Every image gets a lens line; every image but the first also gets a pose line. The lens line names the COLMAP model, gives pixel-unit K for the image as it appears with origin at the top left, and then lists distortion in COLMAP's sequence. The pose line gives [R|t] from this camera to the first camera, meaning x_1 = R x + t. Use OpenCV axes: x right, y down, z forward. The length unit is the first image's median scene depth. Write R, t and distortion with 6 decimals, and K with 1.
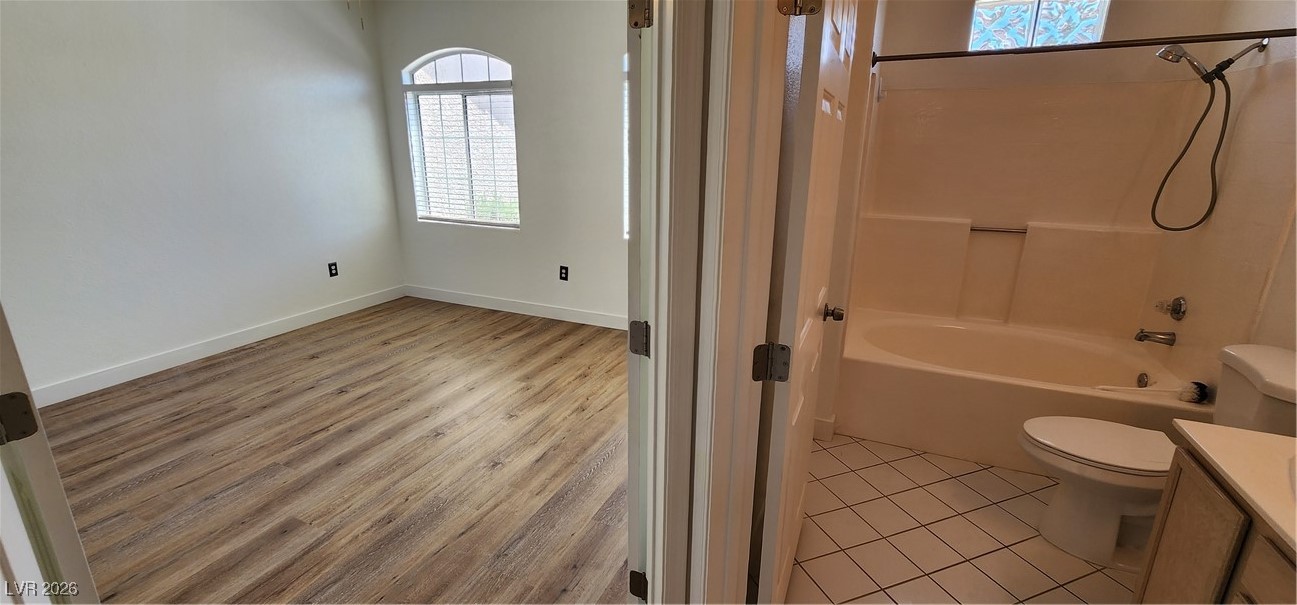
lens RADIAL K [[537.2, 0, 637.6], [0, 537.2, 296.6], [0, 0, 1]] dist [-0.002562, 0.000901]
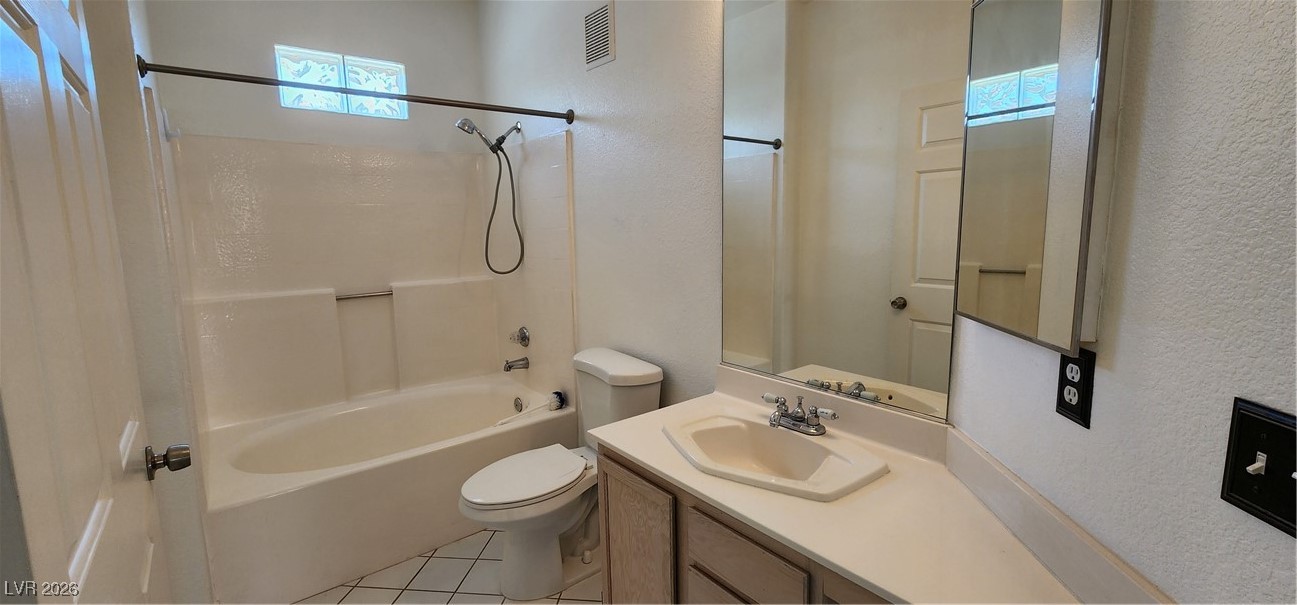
lens RADIAL K [[537.2, 0, 642.0], [0, 537.2, 295.4], [0, 0, 1]] dist [-0.002562, 0.000901]
pose [[0.445832, -0.128481, 0.885848, 0.090229], [0.263794, 0.964553, 0.007133, -0.006184], [-0.855363, 0.230501, 0.463921, 0.224388]]
